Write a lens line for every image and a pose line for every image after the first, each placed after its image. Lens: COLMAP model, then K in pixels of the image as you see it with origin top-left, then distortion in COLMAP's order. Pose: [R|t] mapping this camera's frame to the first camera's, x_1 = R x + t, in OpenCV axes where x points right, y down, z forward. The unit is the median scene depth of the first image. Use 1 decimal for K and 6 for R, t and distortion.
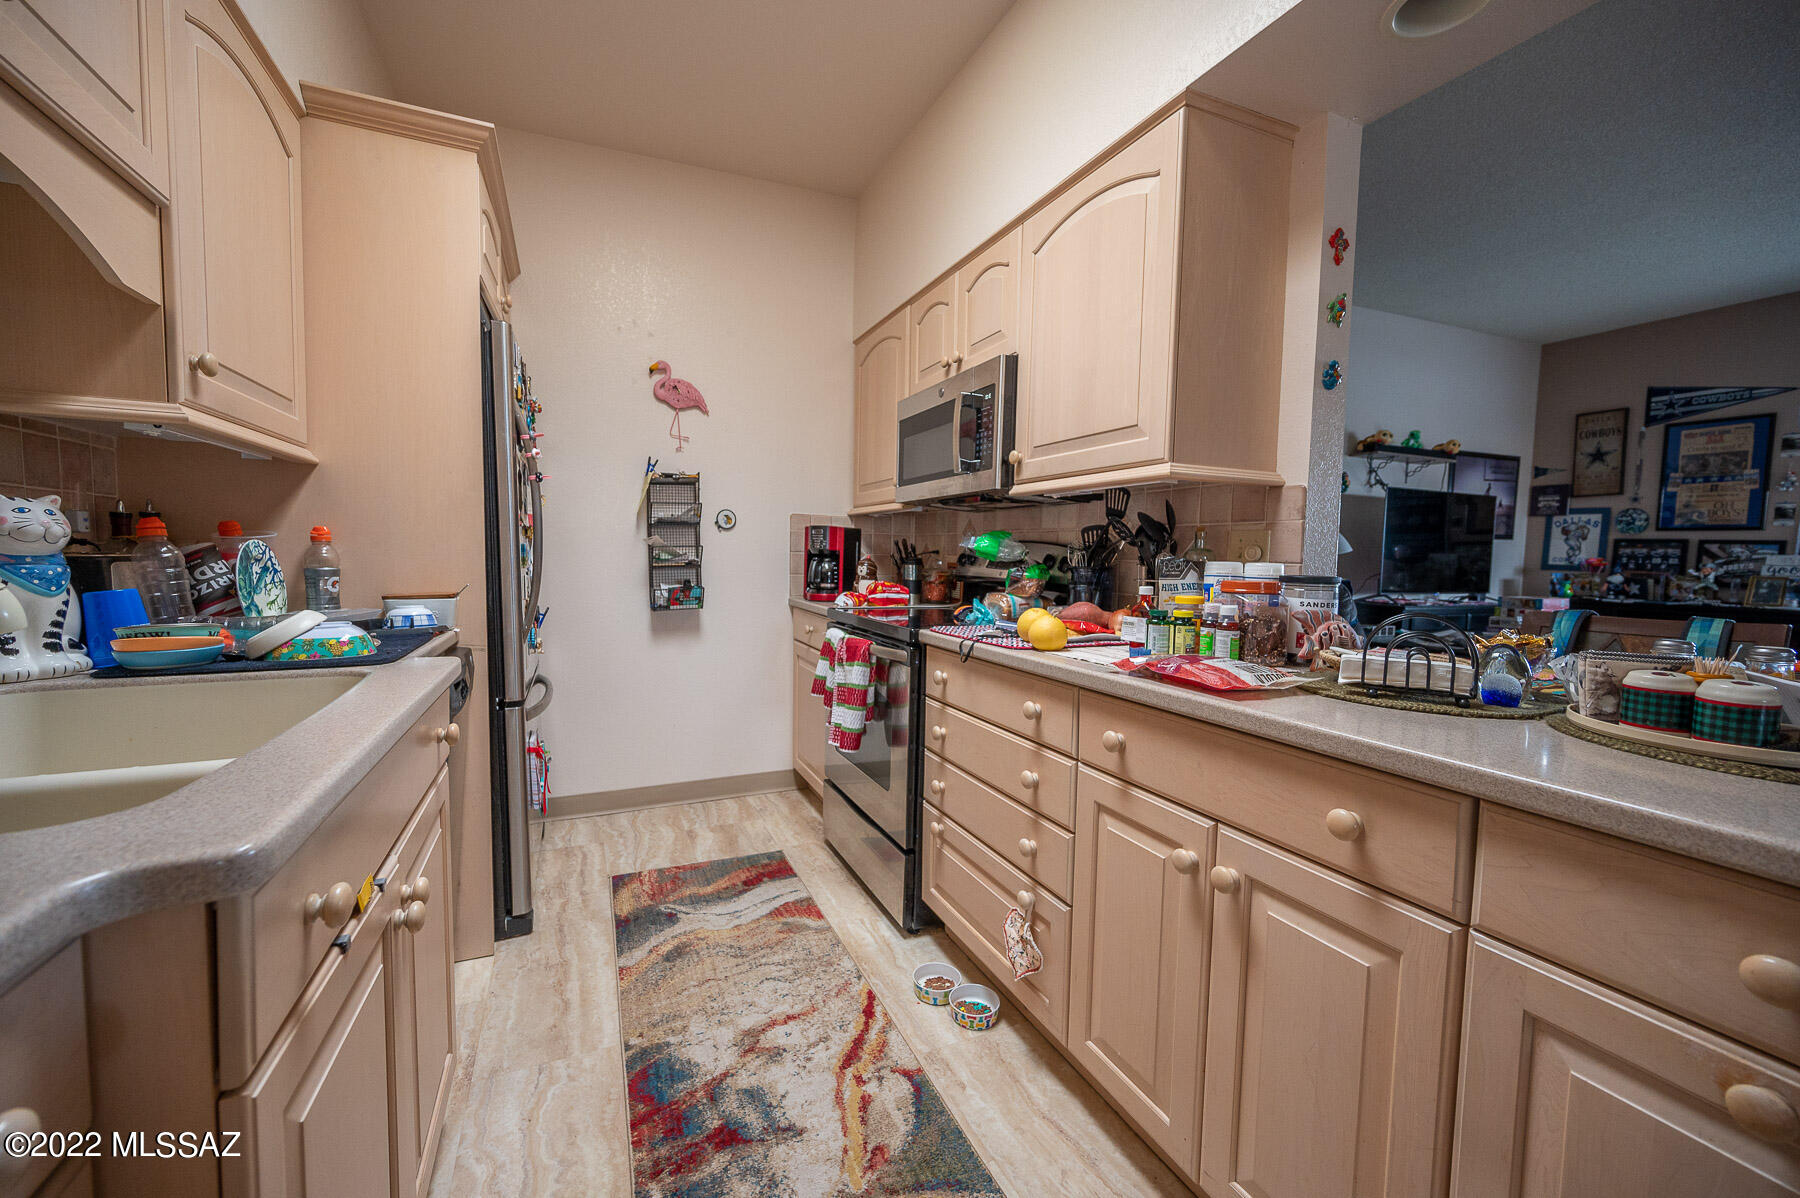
lens RADIAL K [[707.6, 0, 900.0], [0, 707.6, 599.0], [0, 0, 1]] dist [0.000259, -0.000291]
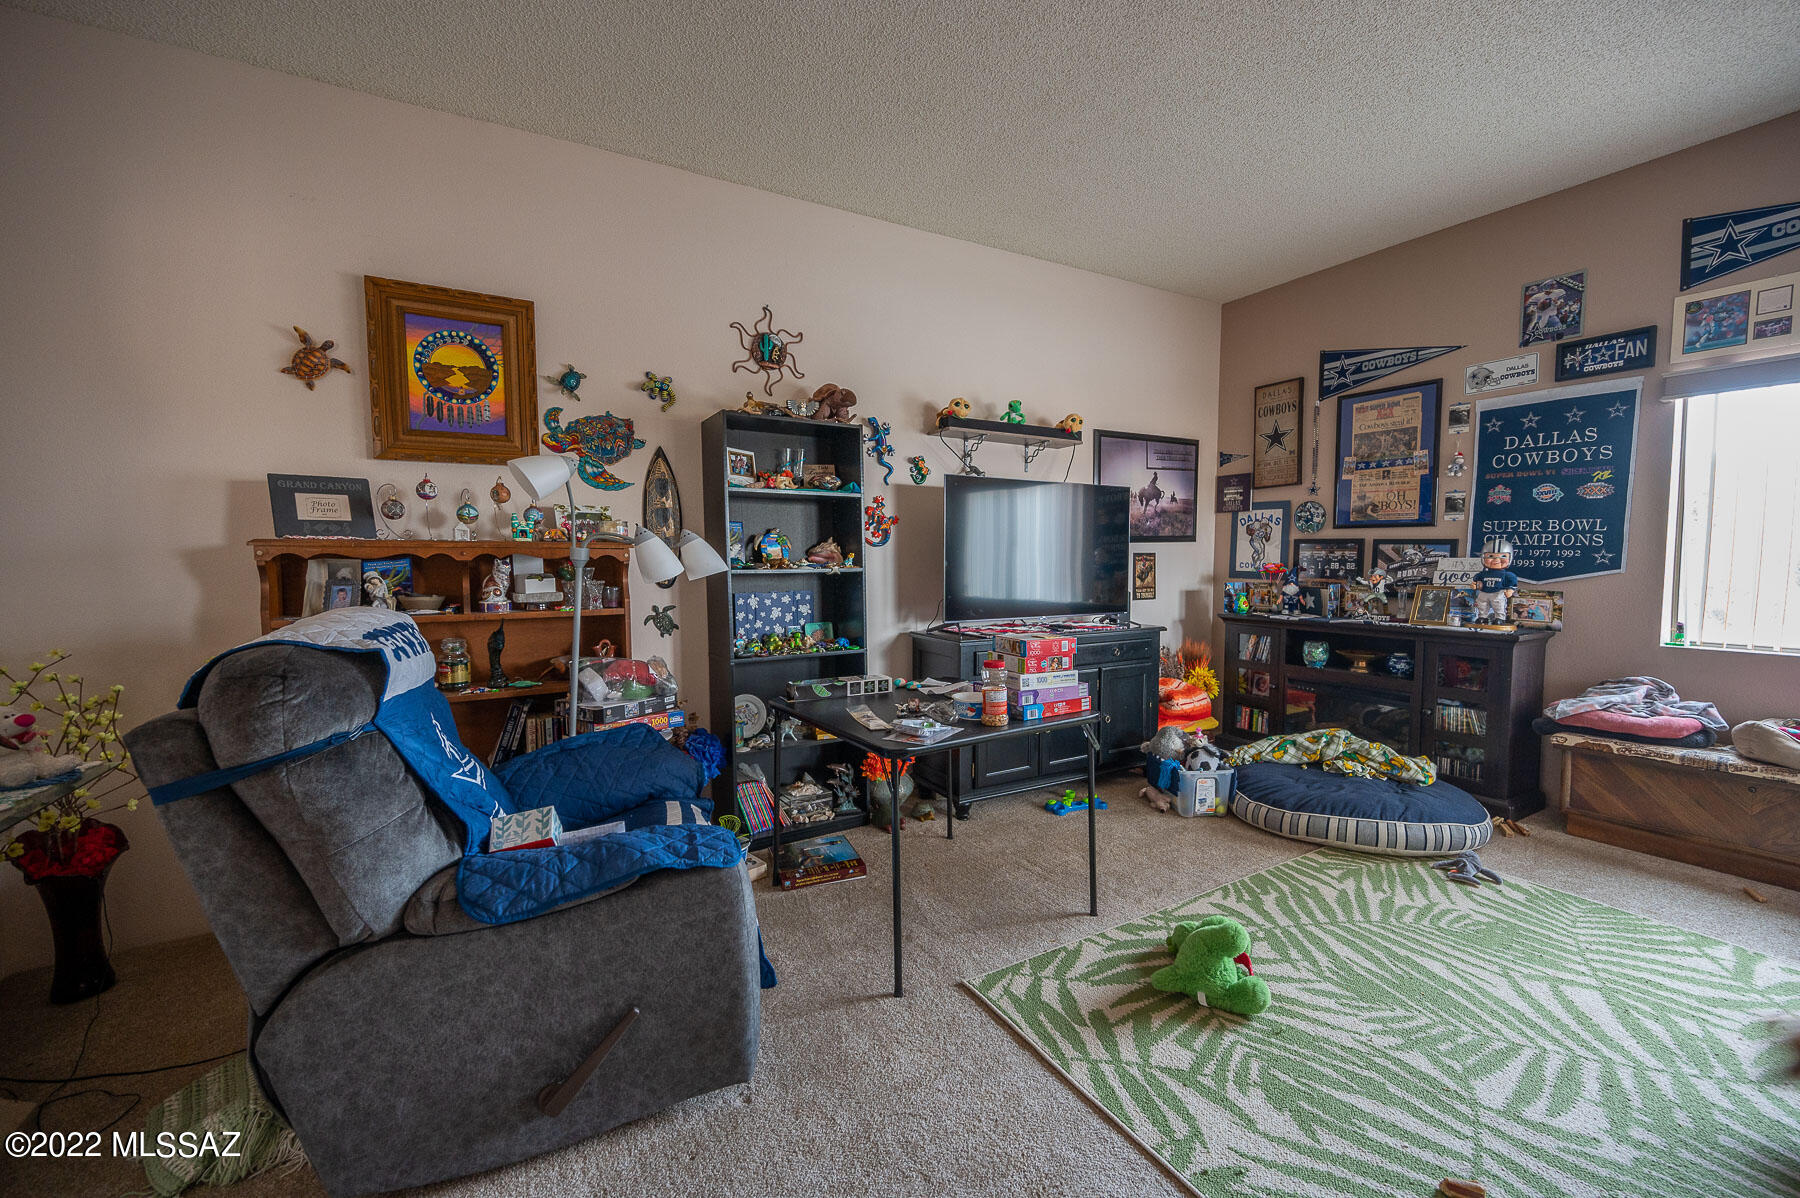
lens RADIAL K [[712.2, 0, 897.8], [0, 712.2, 602.8], [0, 0, 1]] dist [-0.001013, -0.000141]
pose [[0.993638, -0.026450, 0.109472, 0.907959], [0.026623, 0.999646, -0.000116, -0.047023], [-0.109431, 0.003030, 0.993990, 0.463997]]
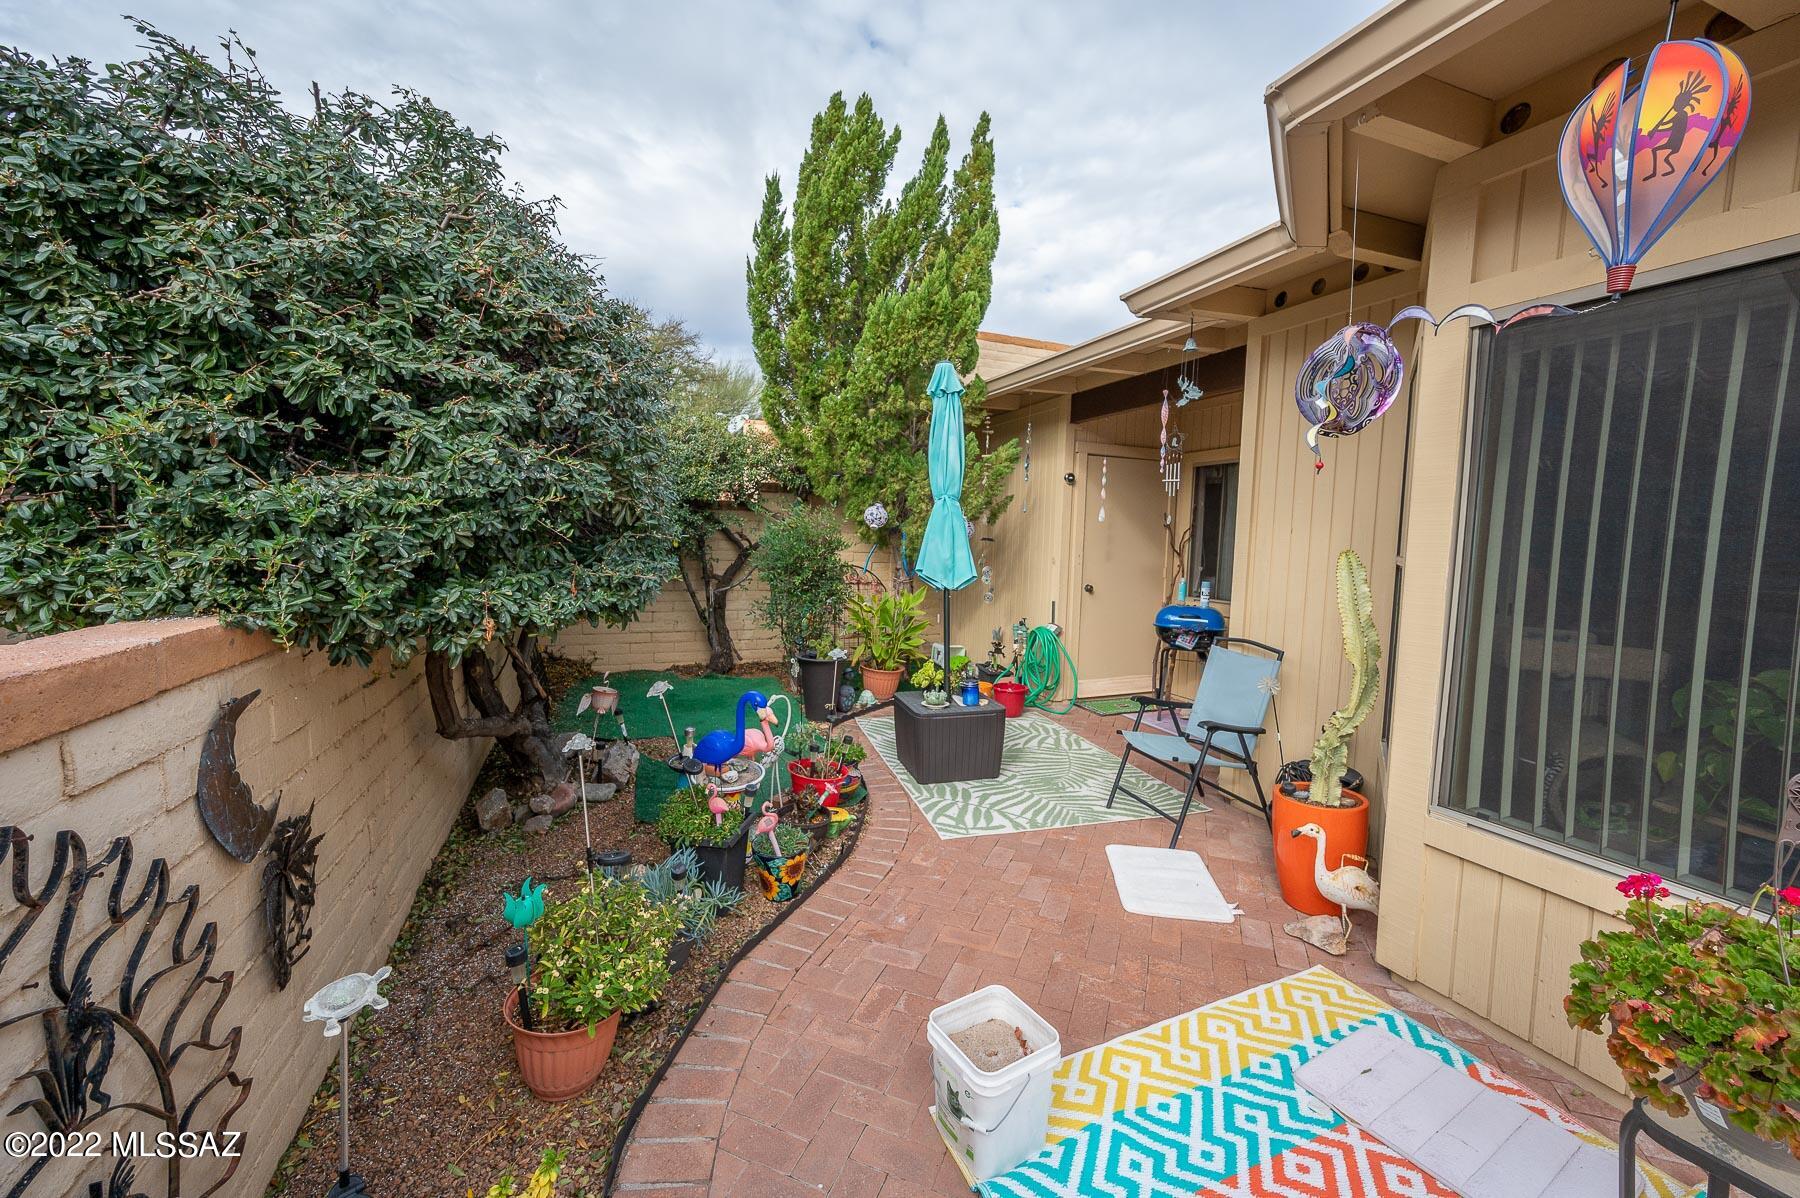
lens RADIAL K [[703.7, 0, 901.8], [0, 703.7, 595.9], [0, 0, 1]] dist [-0.002516, -0.000656]
pose [[-0.154694, 0.080444, -0.984682, 3.036849], [-0.070701, 0.993223, 0.092249, -0.165132], [0.985429, 0.083889, -0.147958, 1.031926]]
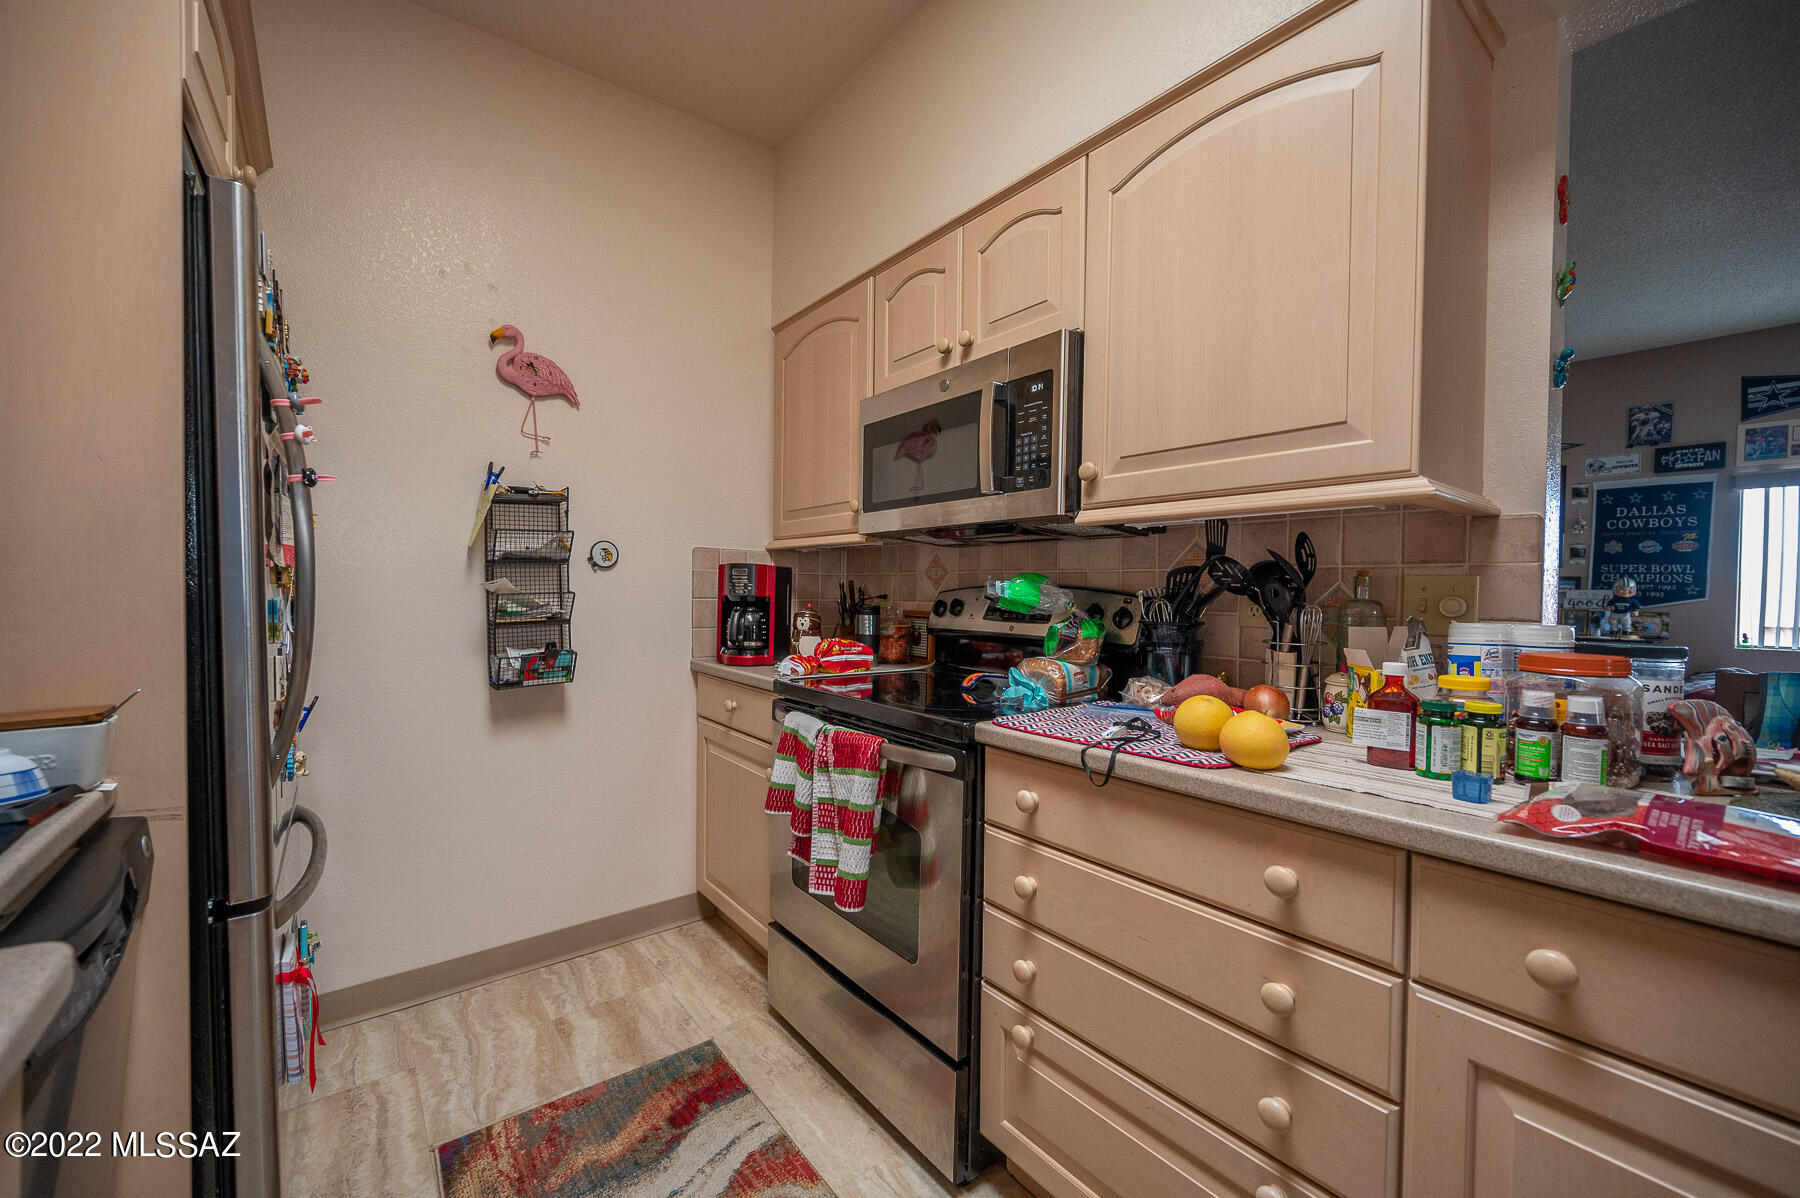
lens RADIAL K [[712.2, 0, 897.8], [0, 712.2, 602.8], [0, 0, 1]] dist [-0.001013, -0.000141]
pose [[0.971548, -0.011135, 0.236583, -0.139501], [0.021302, 0.998954, -0.040458, -0.030757], [-0.235885, 0.044347, 0.970769, 0.254032]]
